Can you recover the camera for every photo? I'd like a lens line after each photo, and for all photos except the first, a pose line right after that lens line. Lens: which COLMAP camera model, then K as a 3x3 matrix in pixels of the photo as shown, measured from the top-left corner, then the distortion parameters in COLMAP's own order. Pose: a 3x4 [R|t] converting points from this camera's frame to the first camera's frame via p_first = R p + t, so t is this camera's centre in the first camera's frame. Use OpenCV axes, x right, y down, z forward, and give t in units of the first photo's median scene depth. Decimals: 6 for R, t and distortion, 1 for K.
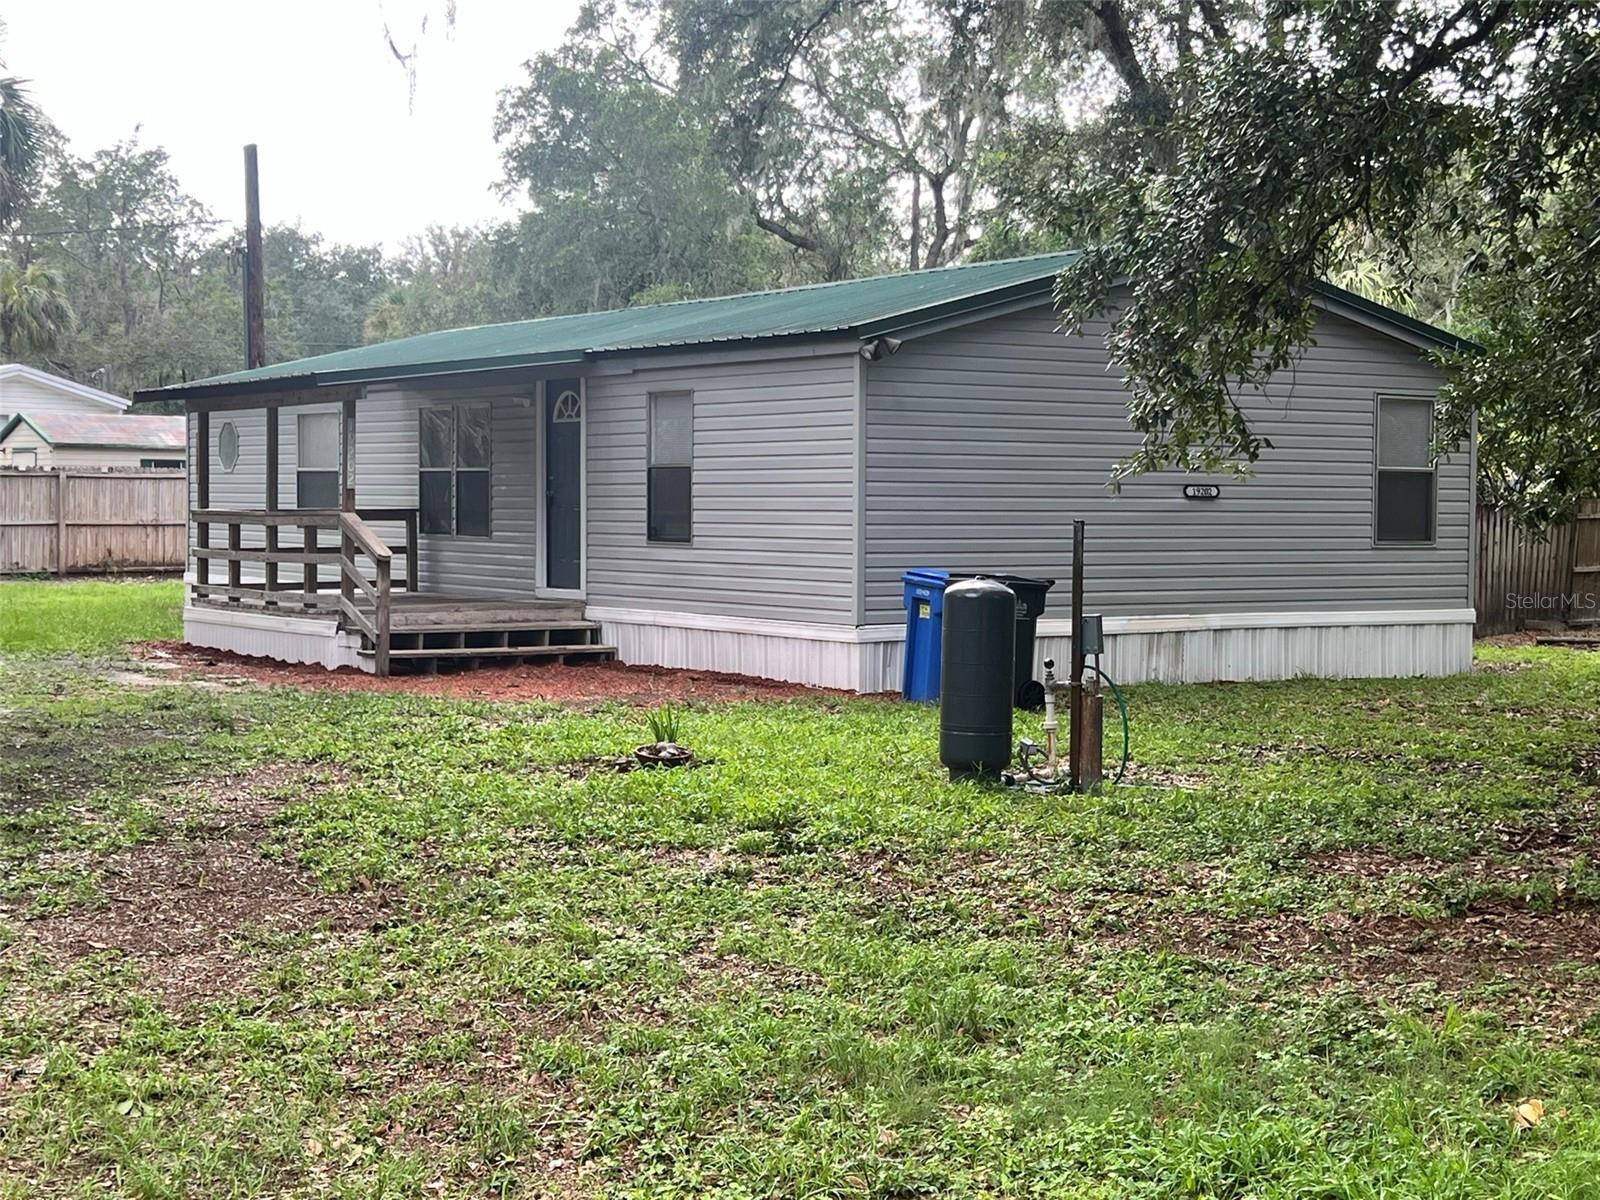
lens RADIAL K [[2469.0, 0, 799.0], [0, 2469.0, 602.4], [0, 0, 1]] dist [-0.007180, 0.000000]
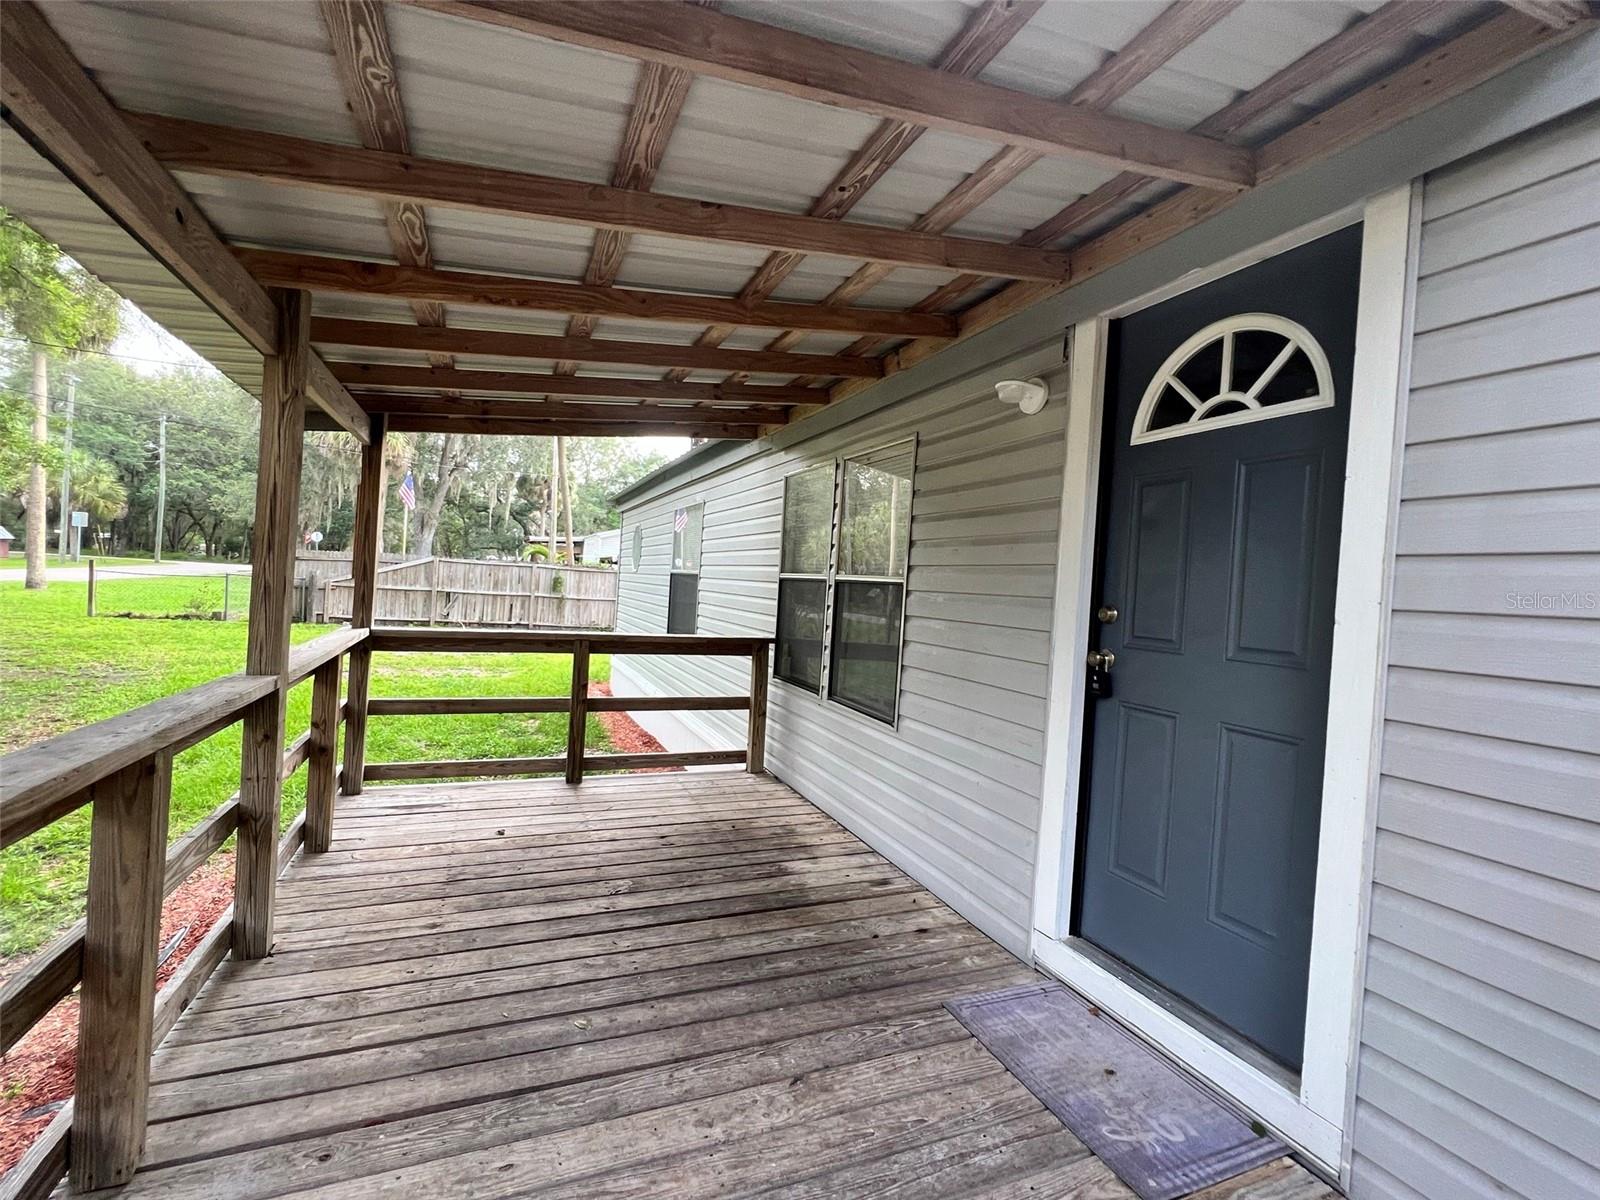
lens RADIAL K [[755.4, 0, 798.7], [0, 755.4, 593.5], [0, 0, 1]] dist [0.002338, -0.000112]
pose [[0.977512, 0.057623, -0.202856, -0.126927], [-0.066116, 0.997186, -0.035334, -0.049384], [0.200249, 0.047951, 0.978571, 0.939299]]
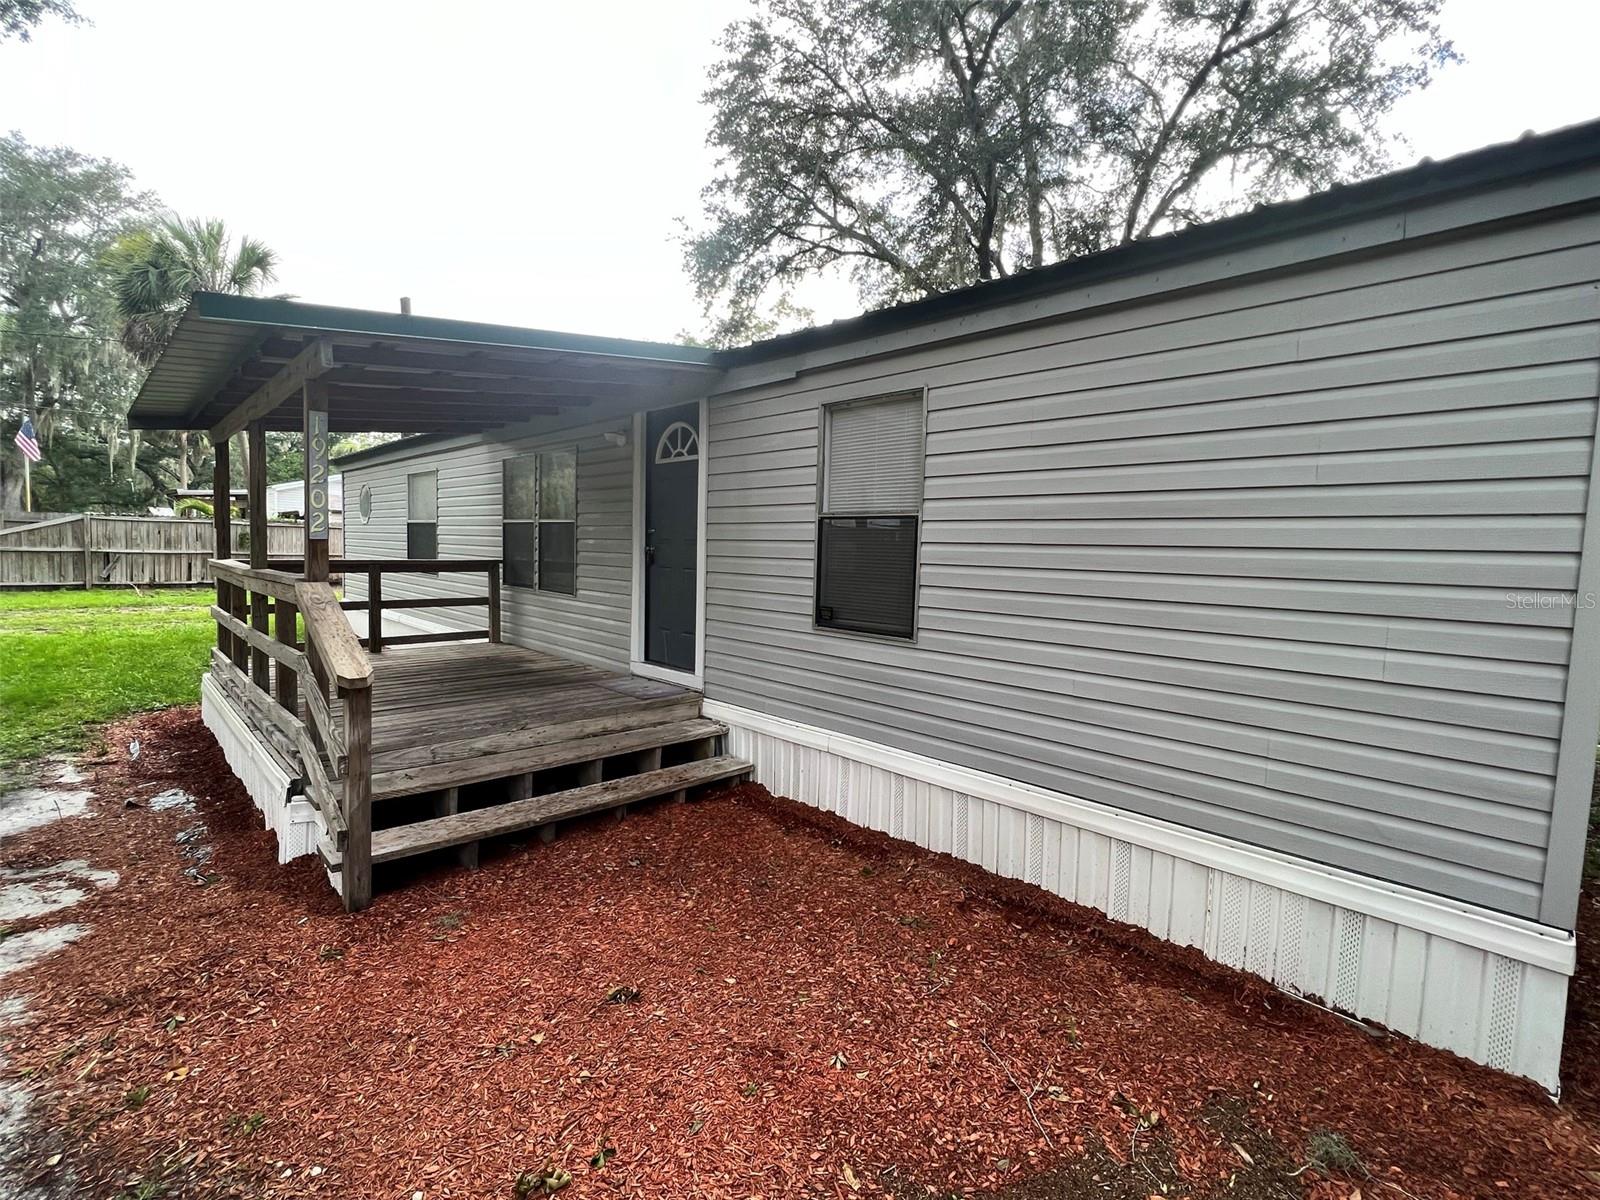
lens RADIAL K [[755.4, 0, 800.1], [0, 755.4, 603.0], [0, 0, 1]] dist [0.002338, -0.000112]
pose [[0.986145, 0.010447, 0.165554, -0.097885], [-0.015679, 0.999417, 0.030324, -0.036636], [-0.165141, -0.032500, 0.985734, 0.778726]]
